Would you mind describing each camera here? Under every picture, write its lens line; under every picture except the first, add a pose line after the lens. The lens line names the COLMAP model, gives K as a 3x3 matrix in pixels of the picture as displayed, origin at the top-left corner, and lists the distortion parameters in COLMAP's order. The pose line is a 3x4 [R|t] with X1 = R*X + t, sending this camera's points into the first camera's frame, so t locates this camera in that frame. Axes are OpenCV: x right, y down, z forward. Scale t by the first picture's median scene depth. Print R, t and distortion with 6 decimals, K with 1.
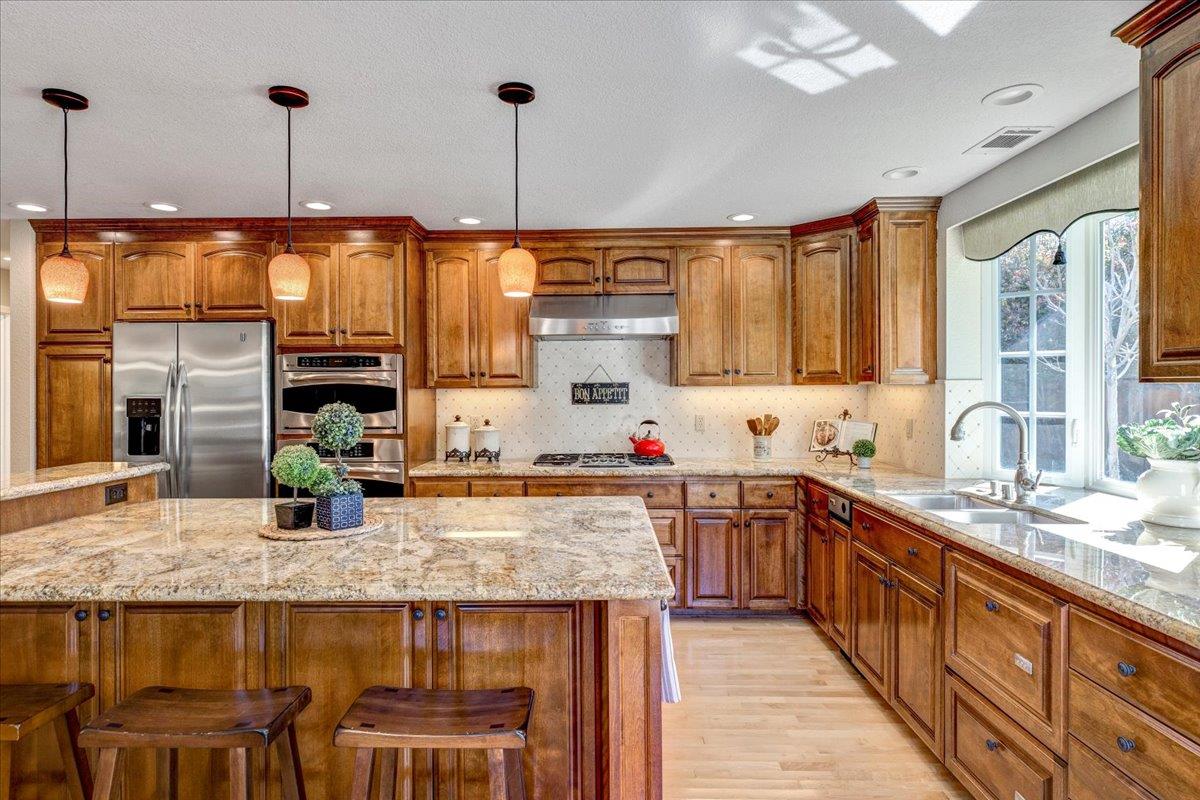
lens RADIAL K [[644.8, 0, 597.6], [0, 644.8, 388.3], [0, 0, 1]] dist [0.004194, 0.001274]
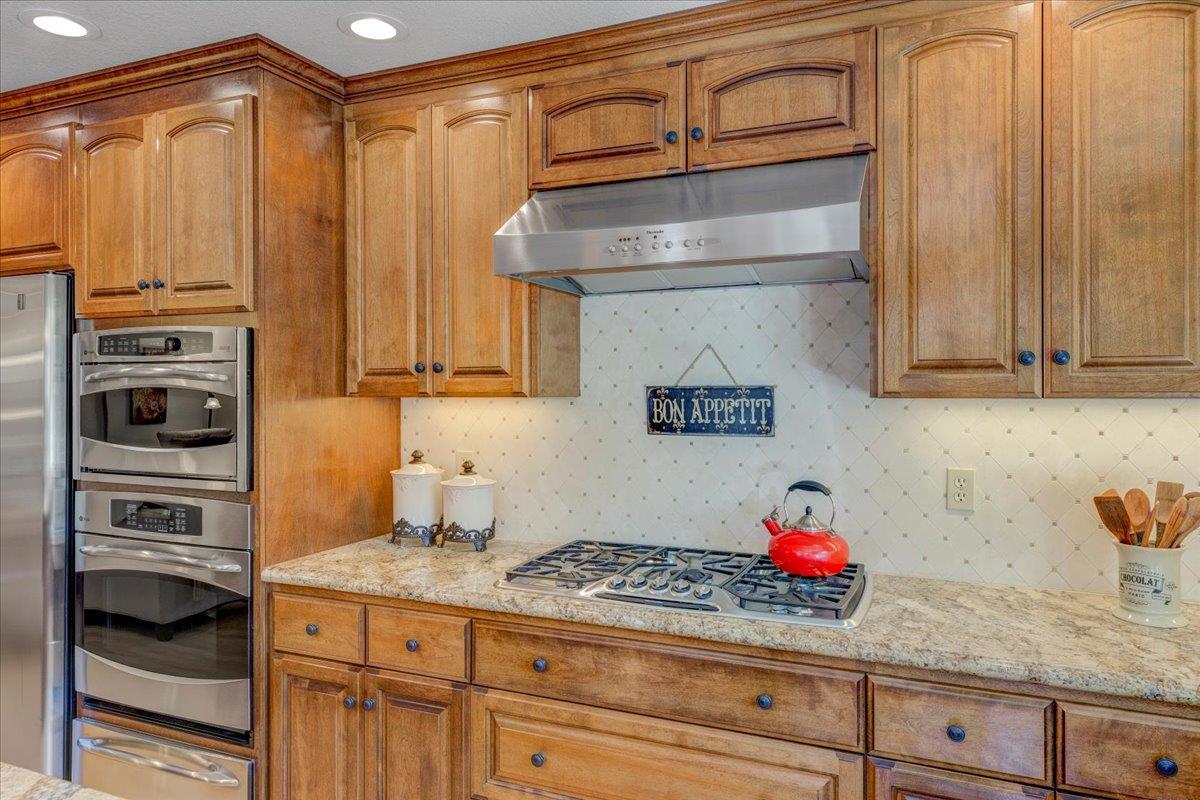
lens RADIAL K [[788.0, 0, 599.0], [0, 788.0, 387.0], [0, 0, 1]] dist [0.015019, -0.003816]
pose [[0.921207, 0.005637, -0.389031, 0.154315], [-0.004649, 0.999983, 0.003481, -0.010238], [0.389044, -0.001398, 0.921218, 0.514231]]
